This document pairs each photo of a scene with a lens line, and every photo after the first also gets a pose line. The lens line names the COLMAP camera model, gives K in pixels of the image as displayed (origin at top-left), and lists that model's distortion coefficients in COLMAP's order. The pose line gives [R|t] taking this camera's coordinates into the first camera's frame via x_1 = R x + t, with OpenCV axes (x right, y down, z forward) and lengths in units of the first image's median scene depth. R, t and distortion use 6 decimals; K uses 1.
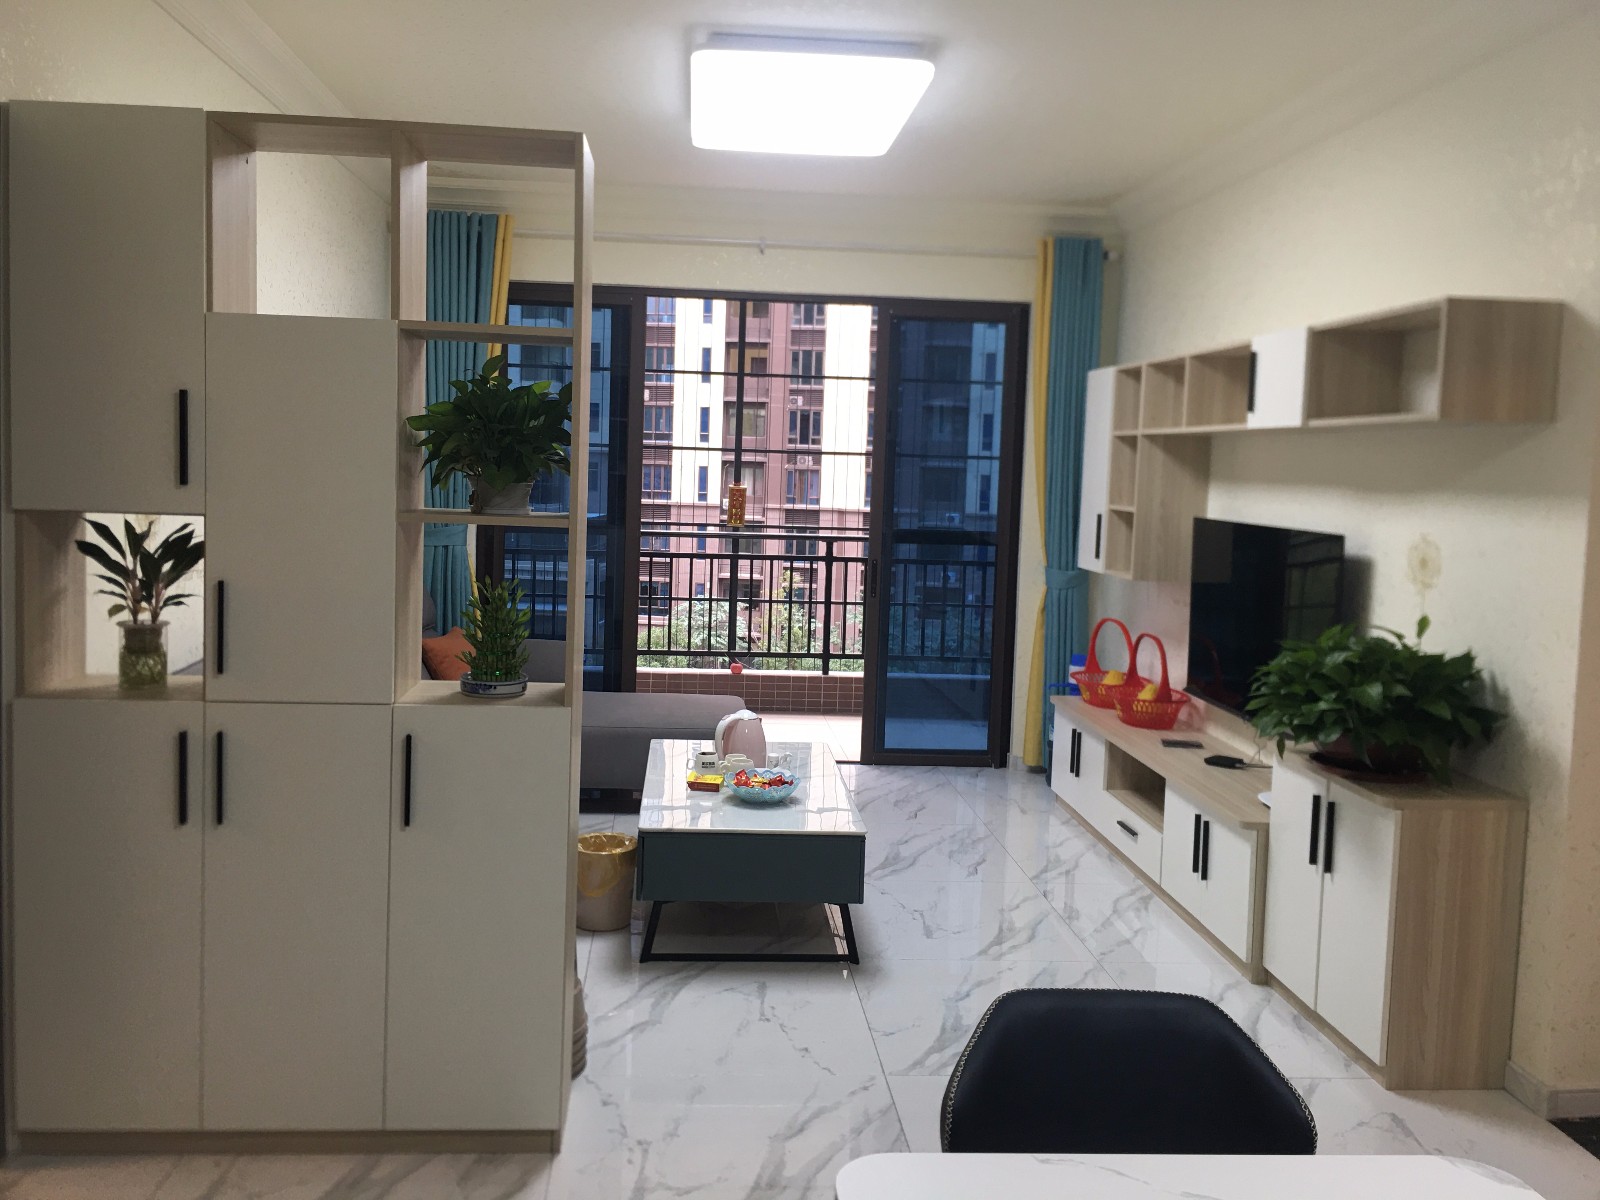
lens RADIAL K [[1342.6, 0, 790.9], [0, 1342.6, 596.1], [0, 0, 1]] dist [0.009469, -0.028083]
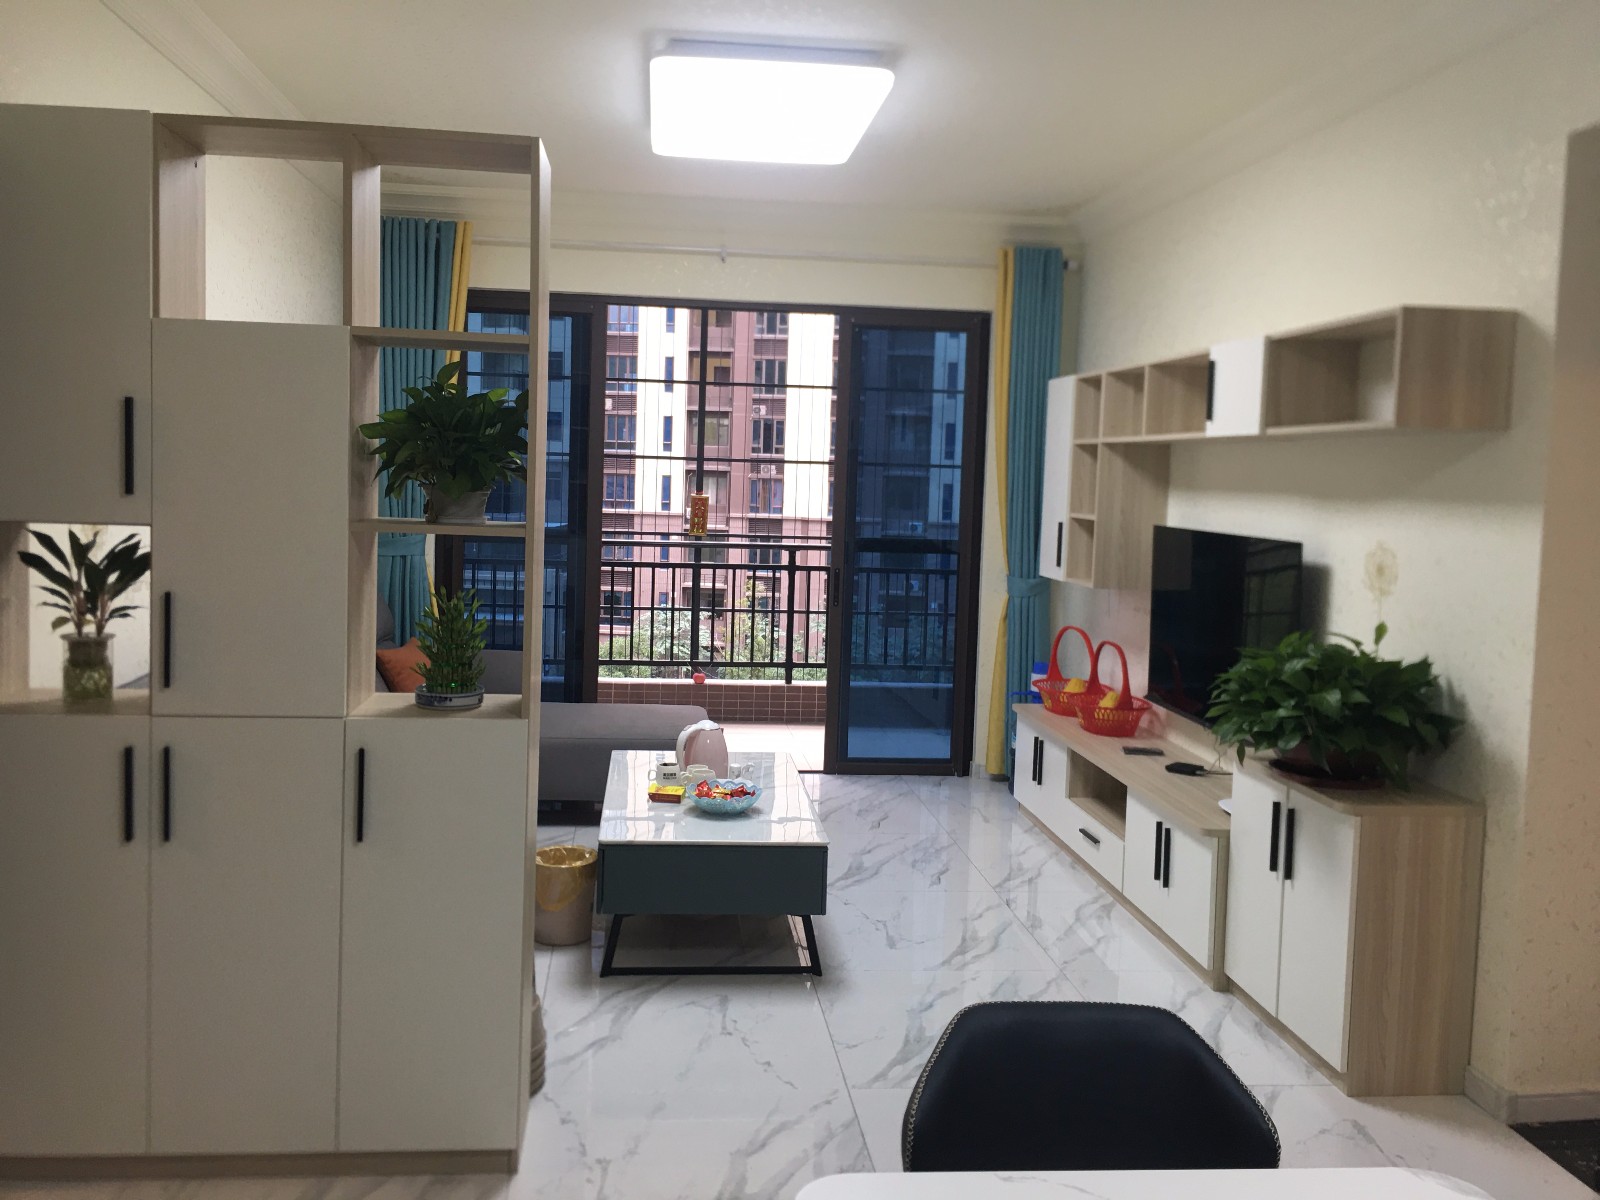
lens RADIAL K [[1342.6, 0, 793.9], [0, 1342.6, 596.2], [0, 0, 1]] dist [0.009469, -0.028083]
pose [[0.999567, -0.003579, 0.029222, 0.001887], [0.003768, 0.999972, -0.006434, -0.000322], [-0.029198, 0.006542, 0.999552, 0.005764]]
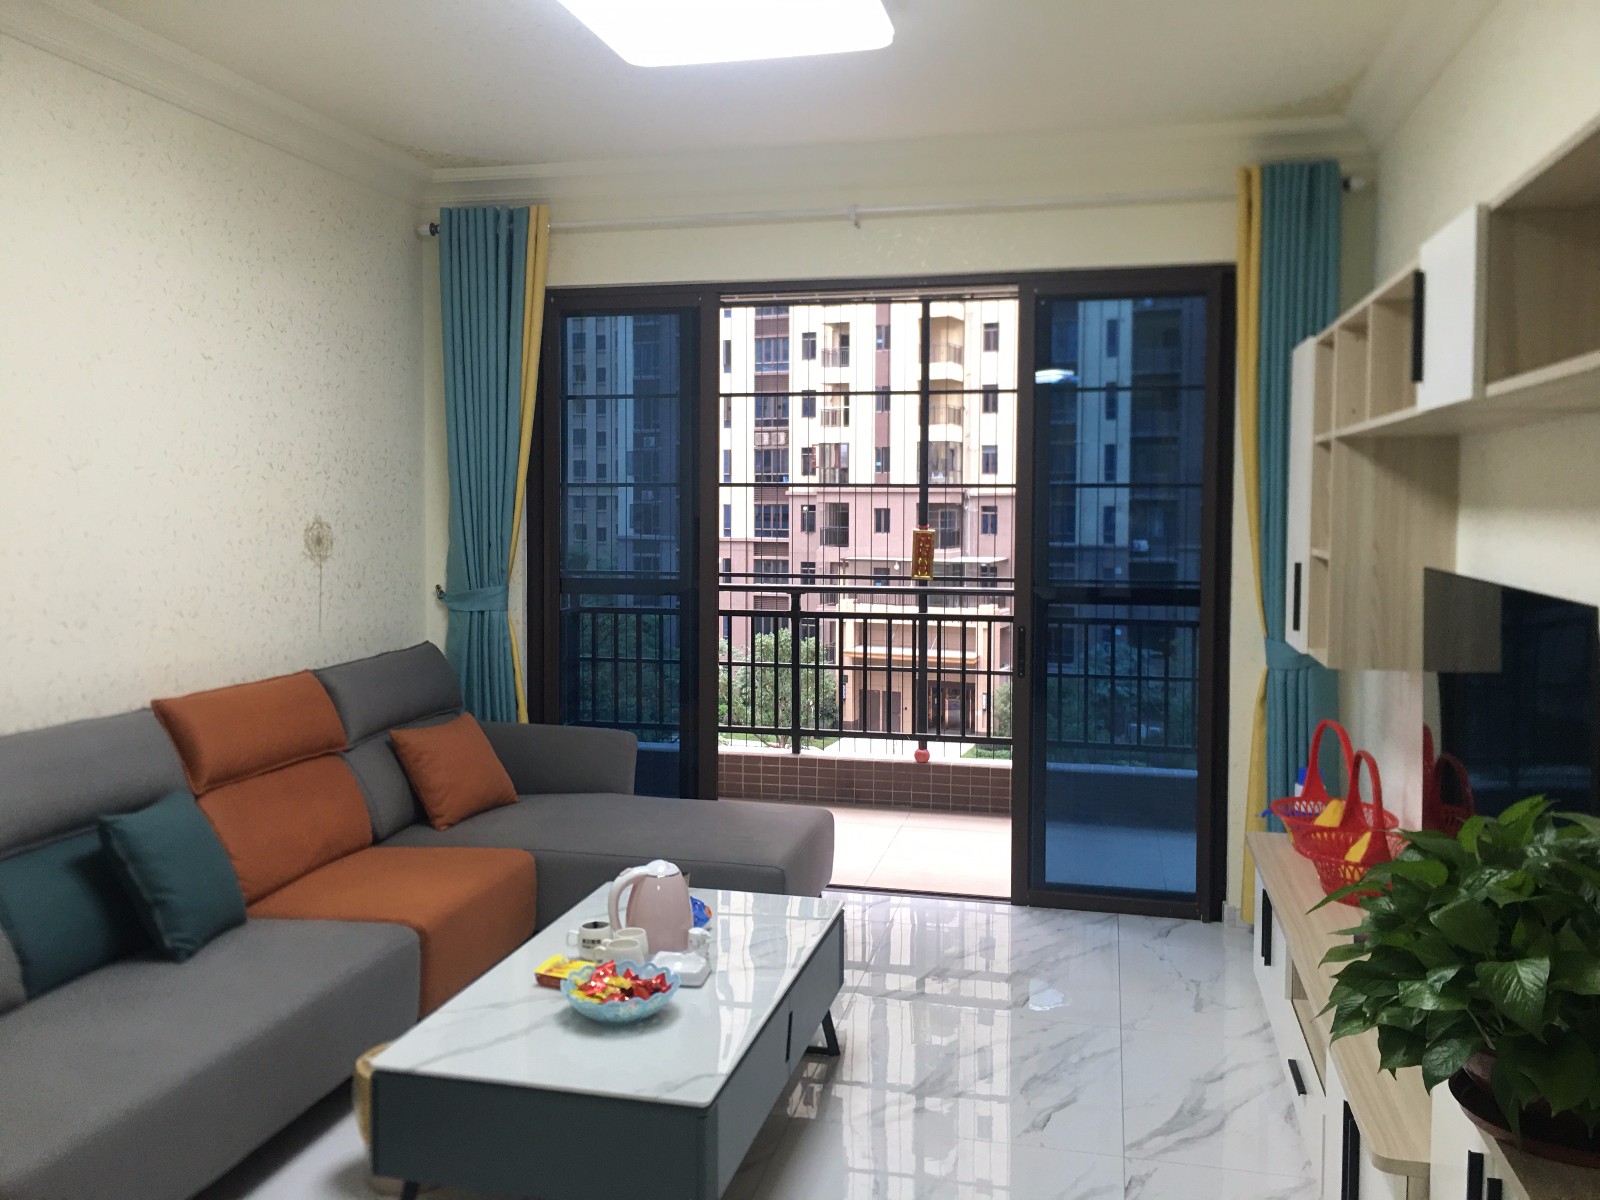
lens RADIAL K [[1342.6, 0, 796.0], [0, 1342.6, 587.7], [0, 0, 1]] dist [0.009469, -0.028083]
pose [[0.948441, -0.008266, -0.316846, 0.327207], [-0.003885, 0.999282, -0.037699, -0.036913], [0.316930, 0.036986, 0.947727, 0.477918]]
